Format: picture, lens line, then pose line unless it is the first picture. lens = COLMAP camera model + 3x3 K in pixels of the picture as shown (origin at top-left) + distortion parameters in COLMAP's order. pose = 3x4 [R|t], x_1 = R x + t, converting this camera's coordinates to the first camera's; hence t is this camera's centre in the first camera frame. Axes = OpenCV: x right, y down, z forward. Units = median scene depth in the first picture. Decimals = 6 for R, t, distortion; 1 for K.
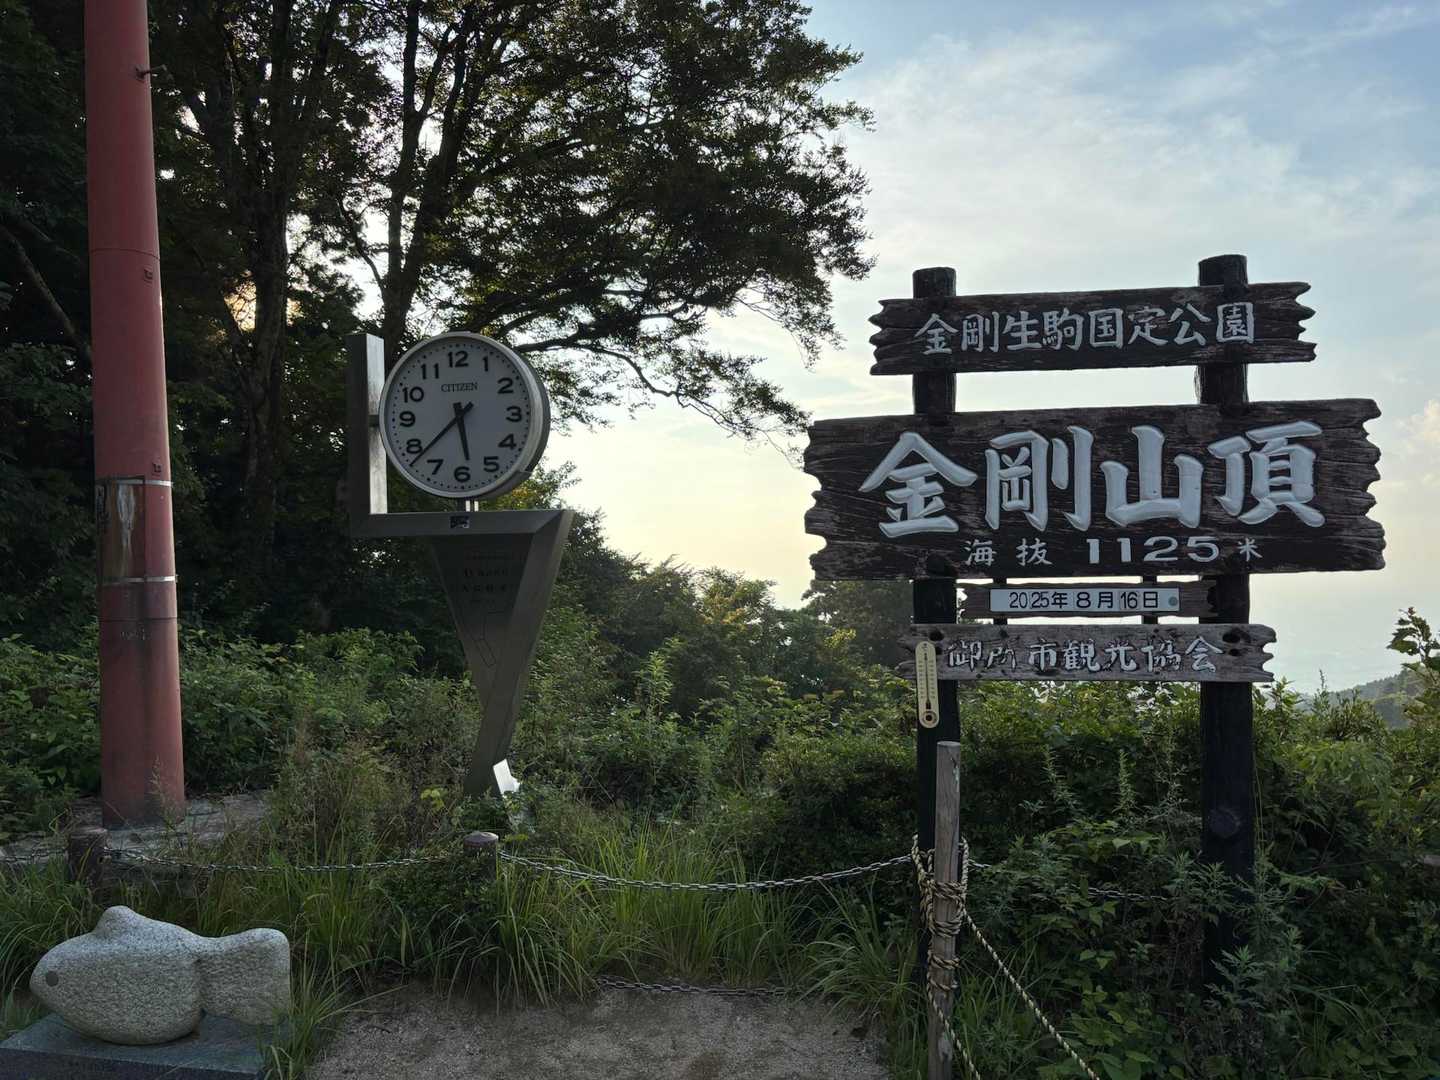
lens RADIAL K [[1006.3, 0, 719.9], [0, 1006.3, 543.9], [0, 0, 1]] dist [-0.005967, -0.005477]
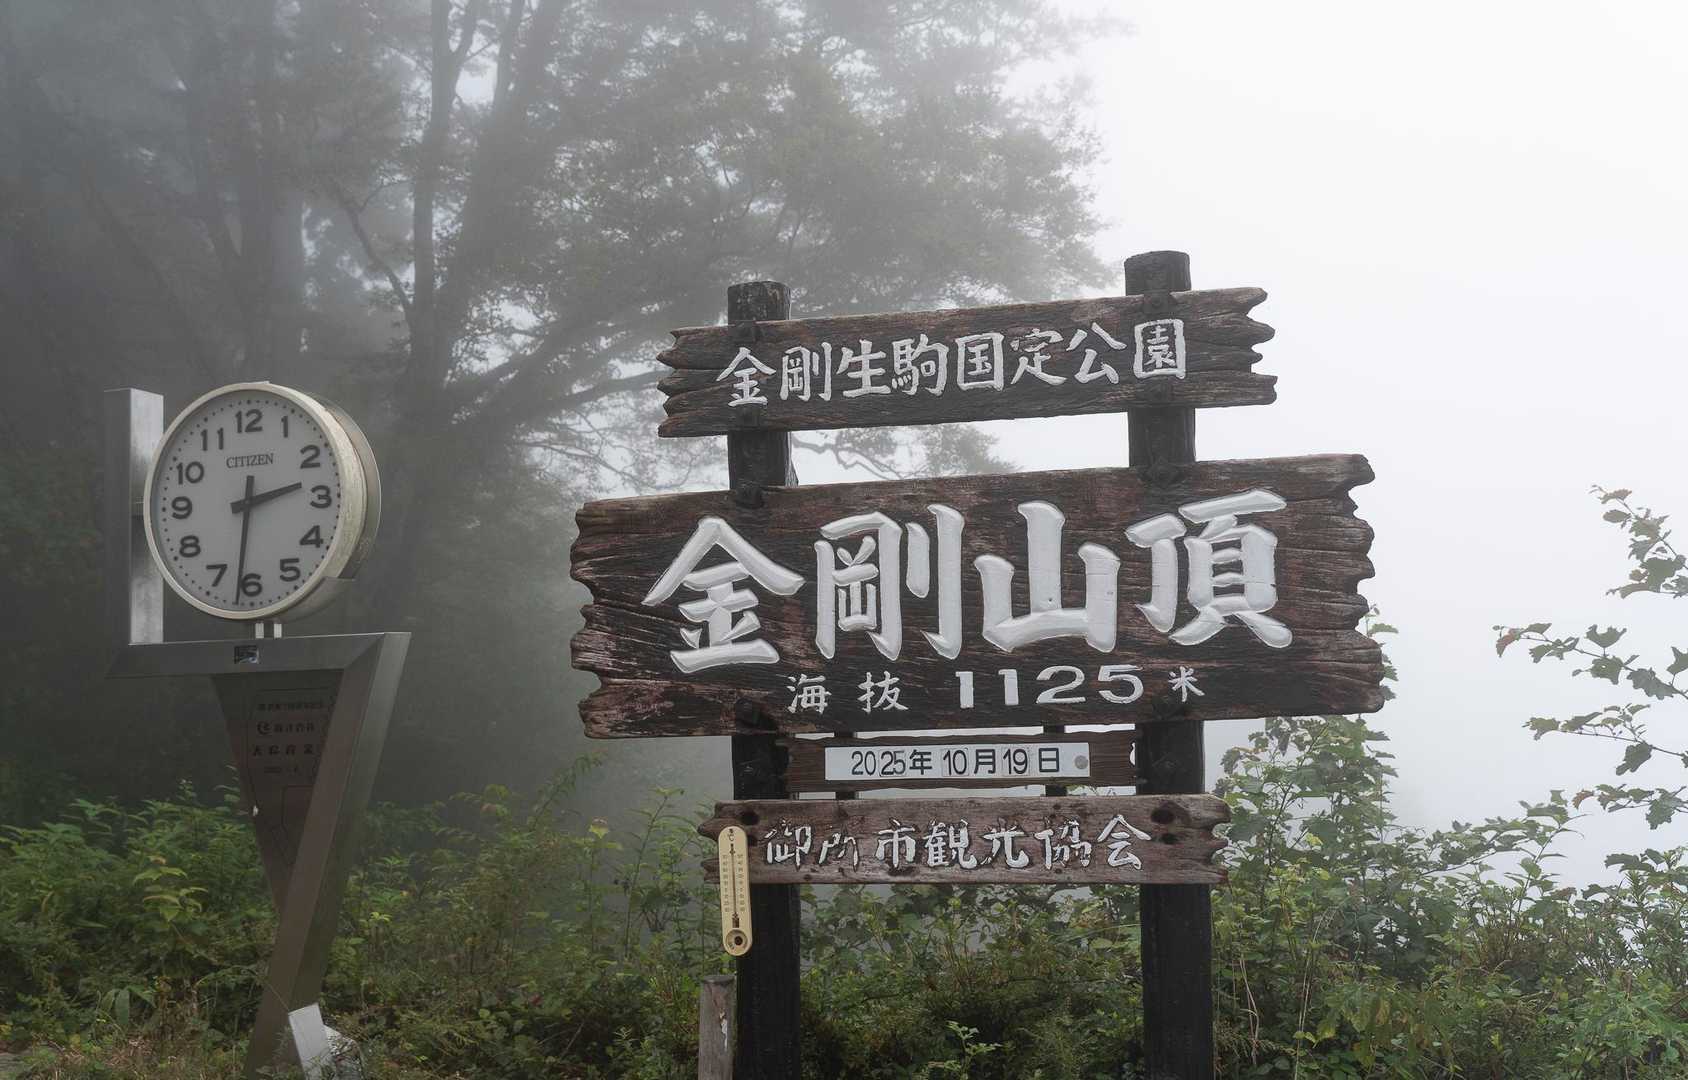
lens RADIAL K [[1553.5, 0, 844.2], [0, 1553.5, 536.9], [0, 0, 1]] dist [-0.059768, 0.000000]
pose [[0.997504, -0.020559, -0.067555, 0.357075], [0.014460, 0.995877, -0.089559, -0.002271], [0.069117, 0.088358, 0.993688, -0.047189]]
